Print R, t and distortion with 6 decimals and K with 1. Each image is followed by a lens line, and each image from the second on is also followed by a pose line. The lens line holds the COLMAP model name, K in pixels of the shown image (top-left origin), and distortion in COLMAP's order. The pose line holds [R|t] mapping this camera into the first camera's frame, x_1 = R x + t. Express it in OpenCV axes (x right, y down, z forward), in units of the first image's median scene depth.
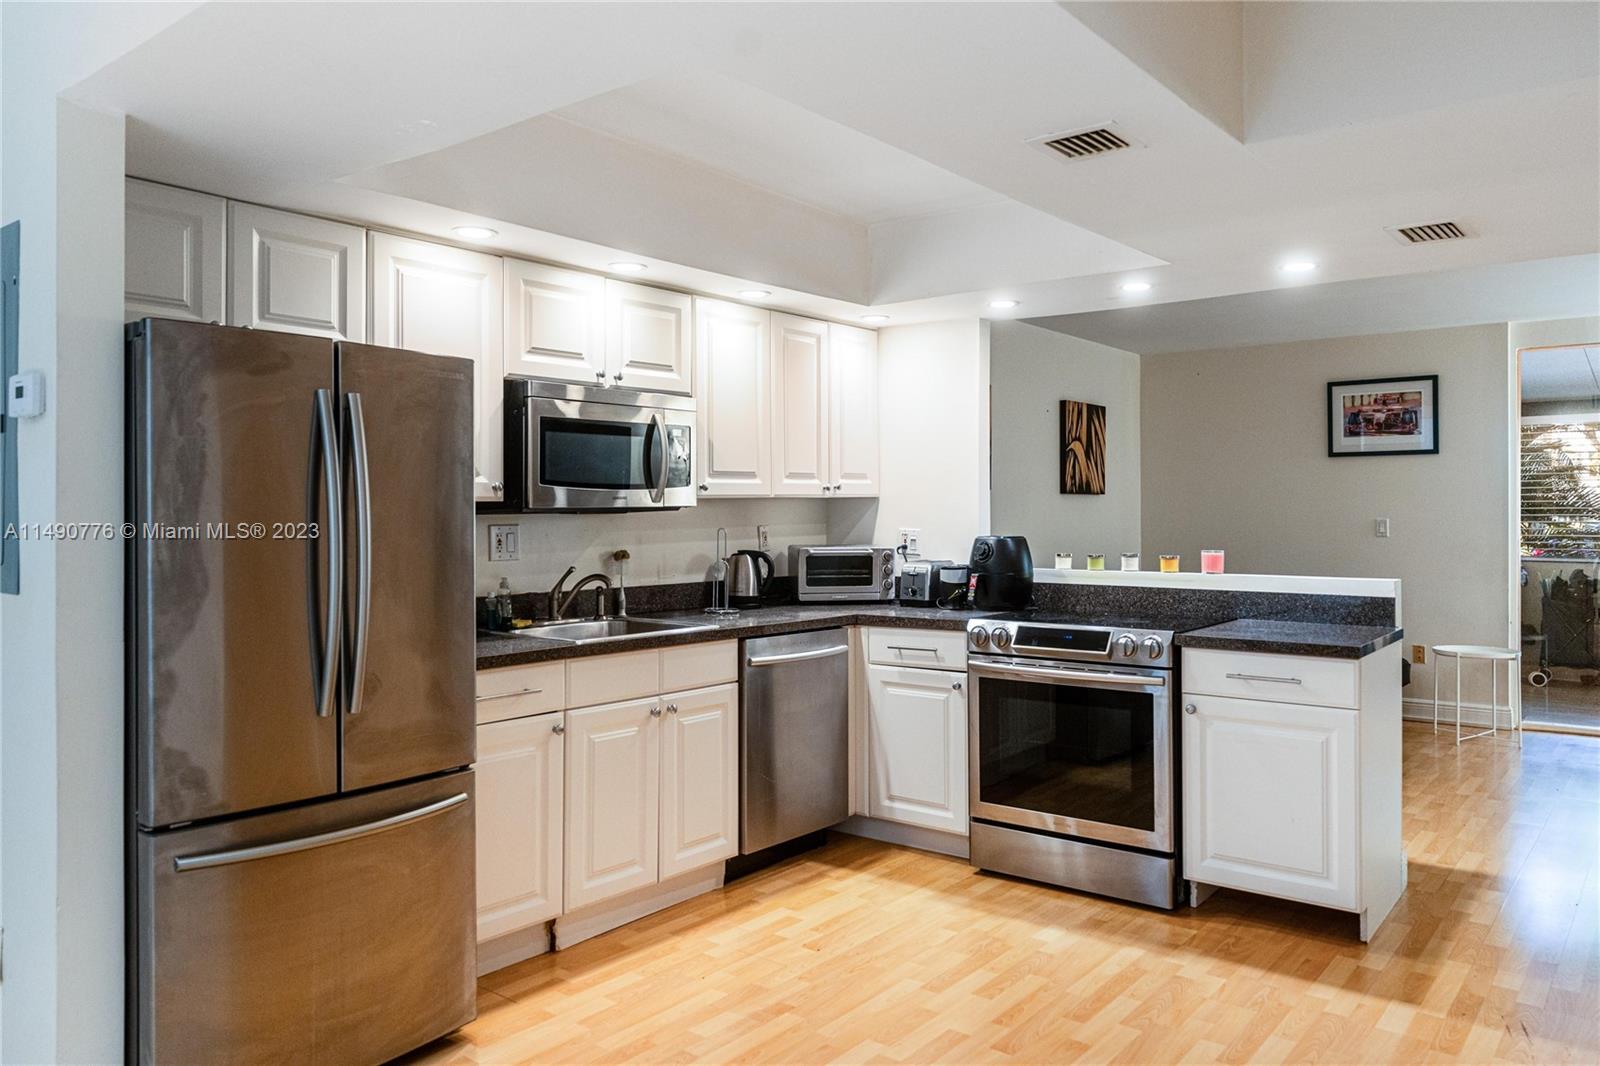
lens RADIAL K [[1129.5, 0, 807.9], [0, 1129.5, 506.6], [0, 0, 1]] dist [0.003012, -0.001331]
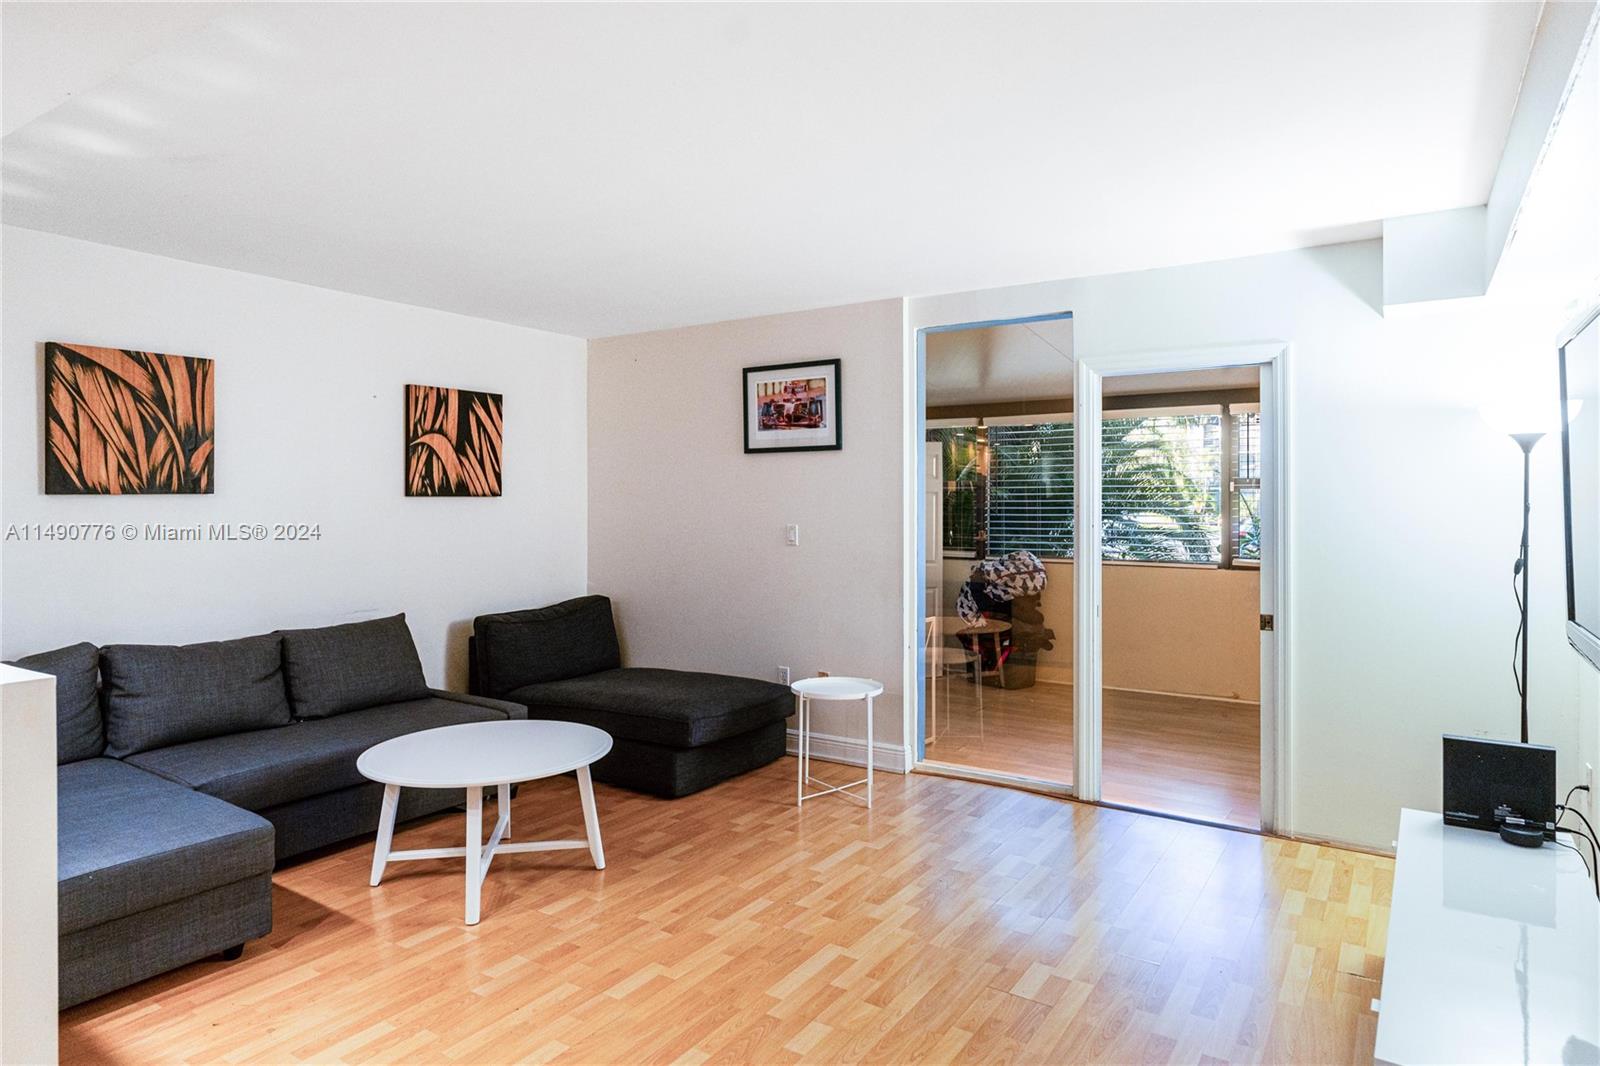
lens RADIAL K [[926.1, 0, 819.0], [0, 926.1, 487.0], [0, 0, 1]] dist [-0.018450, 0.003127]
pose [[0.994213, -0.001426, 0.107421, 0.816490], [0.002577, 0.999941, -0.010572, -0.018860], [-0.107399, 0.010788, 0.994157, 0.521231]]
